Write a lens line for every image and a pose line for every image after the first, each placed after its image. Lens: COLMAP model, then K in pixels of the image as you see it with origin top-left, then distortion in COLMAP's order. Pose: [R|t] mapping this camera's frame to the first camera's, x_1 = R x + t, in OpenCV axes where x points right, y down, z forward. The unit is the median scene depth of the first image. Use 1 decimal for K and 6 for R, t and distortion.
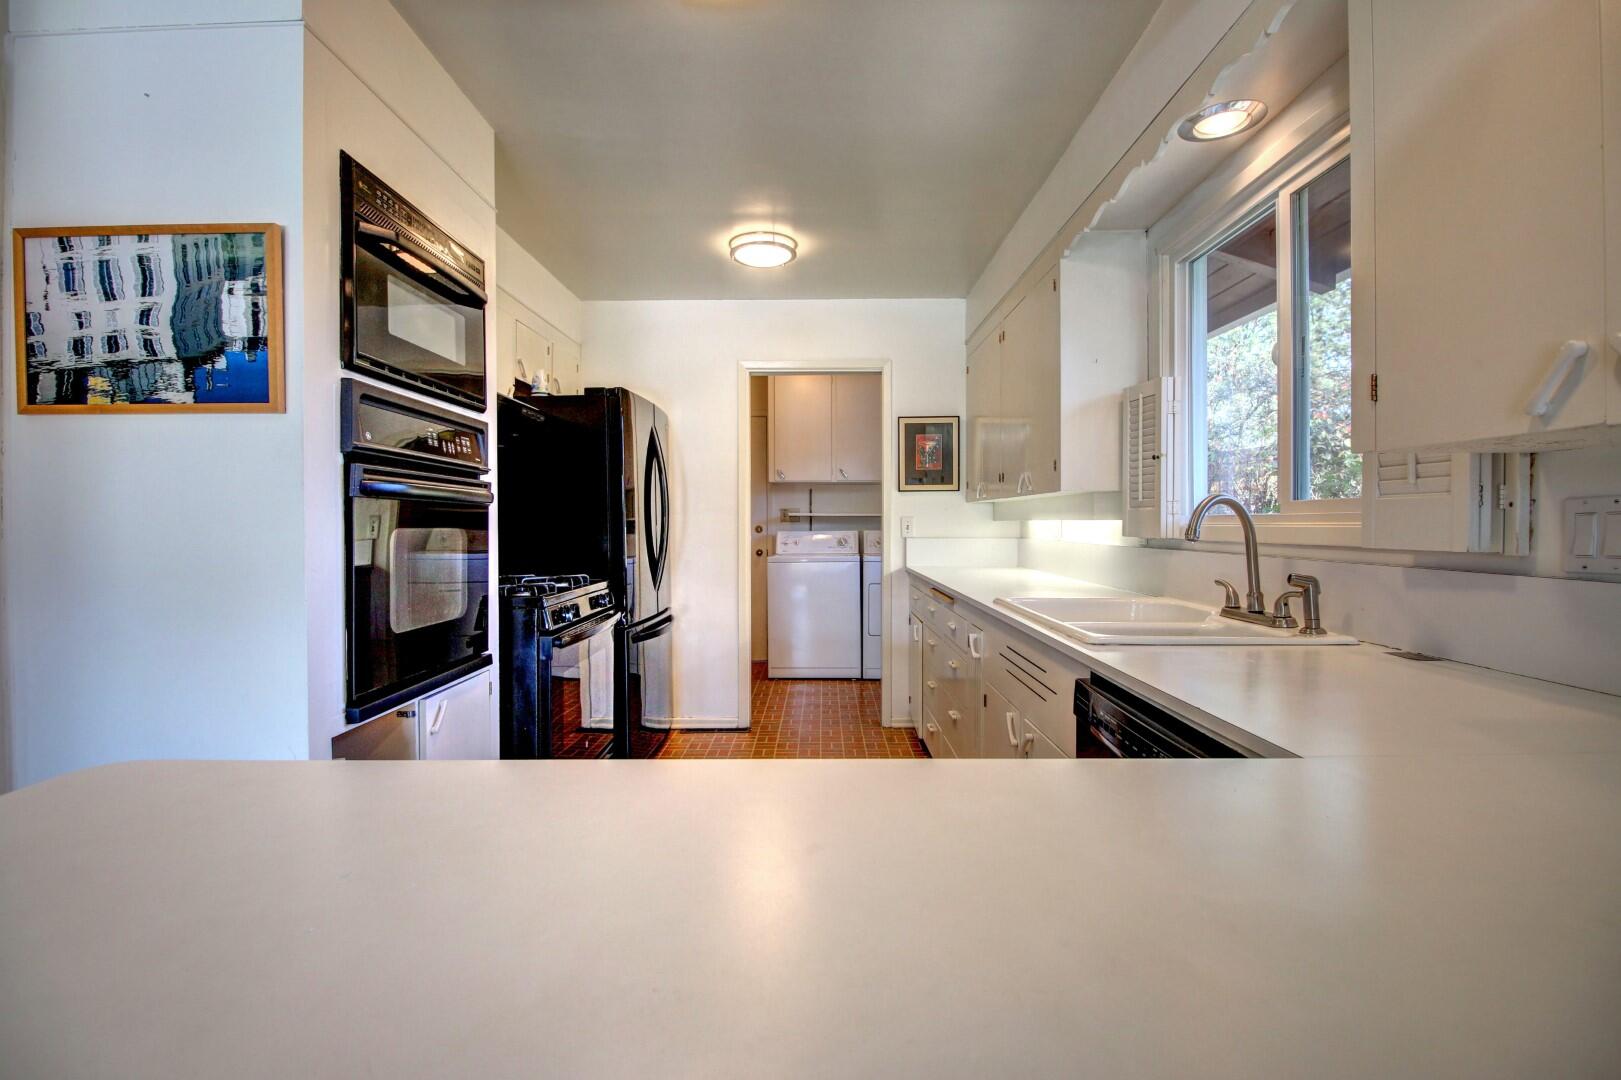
lens RADIAL K [[759.4, 0, 812.4], [0, 759.4, 529.2], [0, 0, 1]] dist [-0.012055, -0.006765]
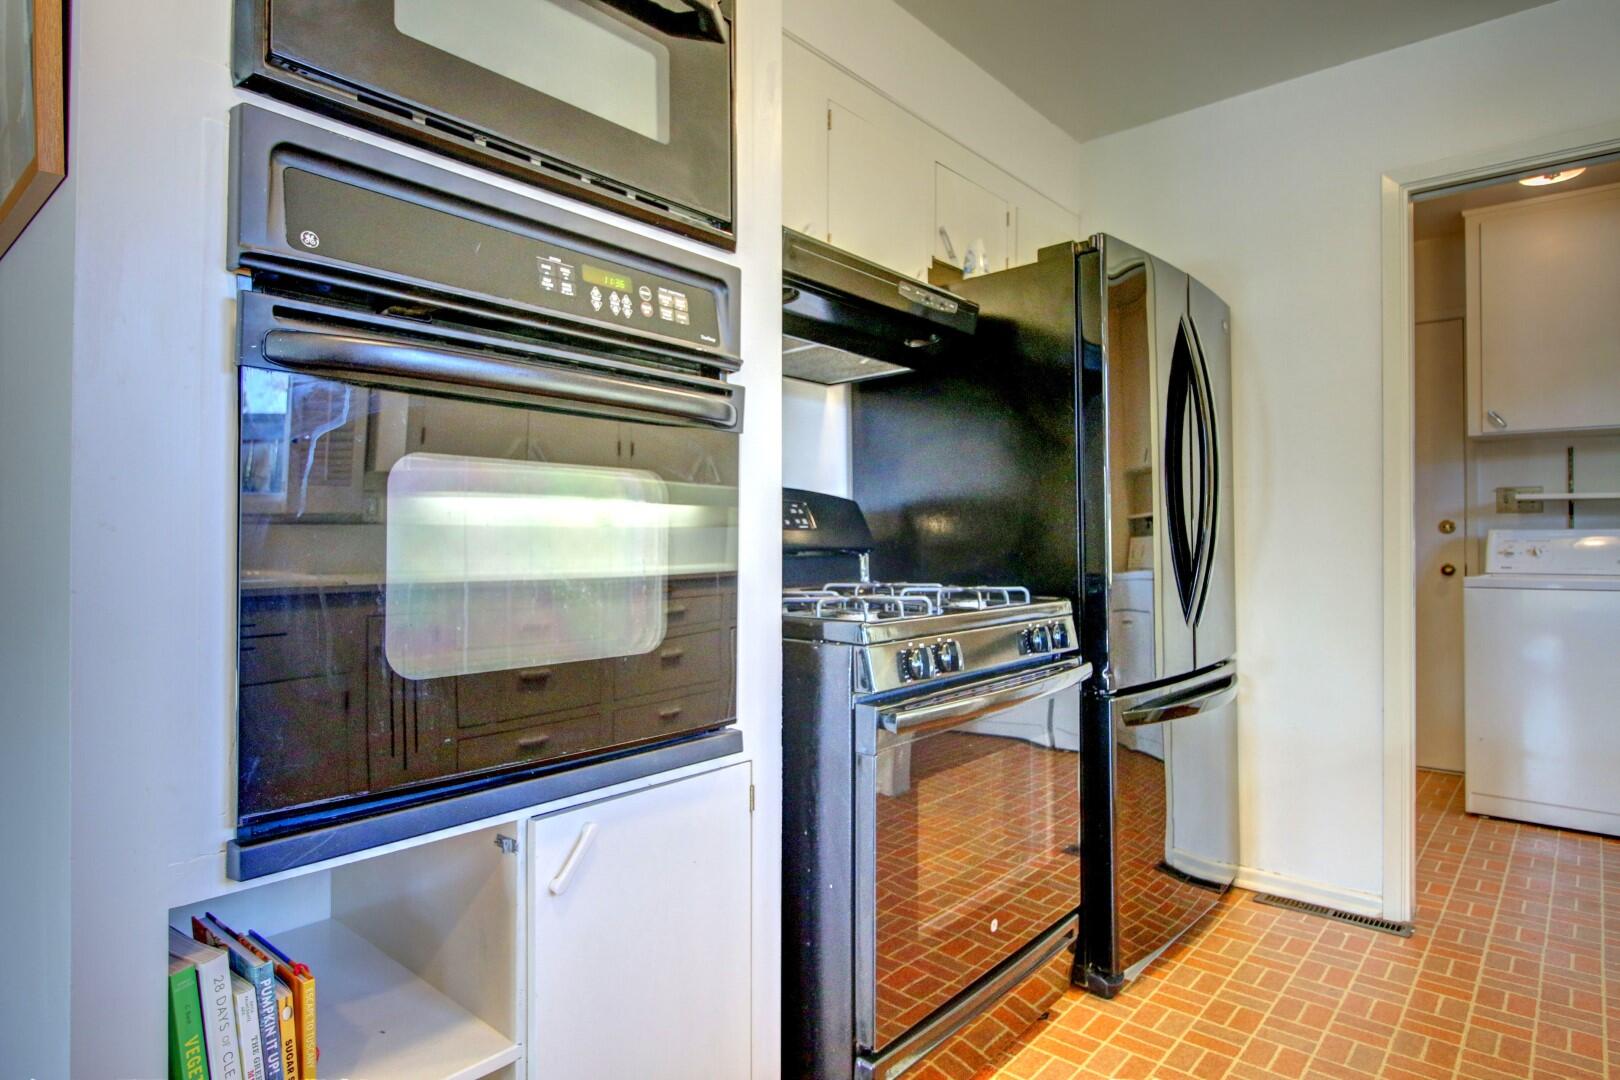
lens RADIAL K [[892.5, 0, 805.0], [0, 892.5, 524.7], [0, 0, 1]] dist [-0.002325, -0.007272]
pose [[0.758417, -0.003883, -0.651758, -0.005844], [-0.010342, 0.999785, -0.017990, 0.022911], [0.651688, 0.020384, 0.758213, 0.333417]]
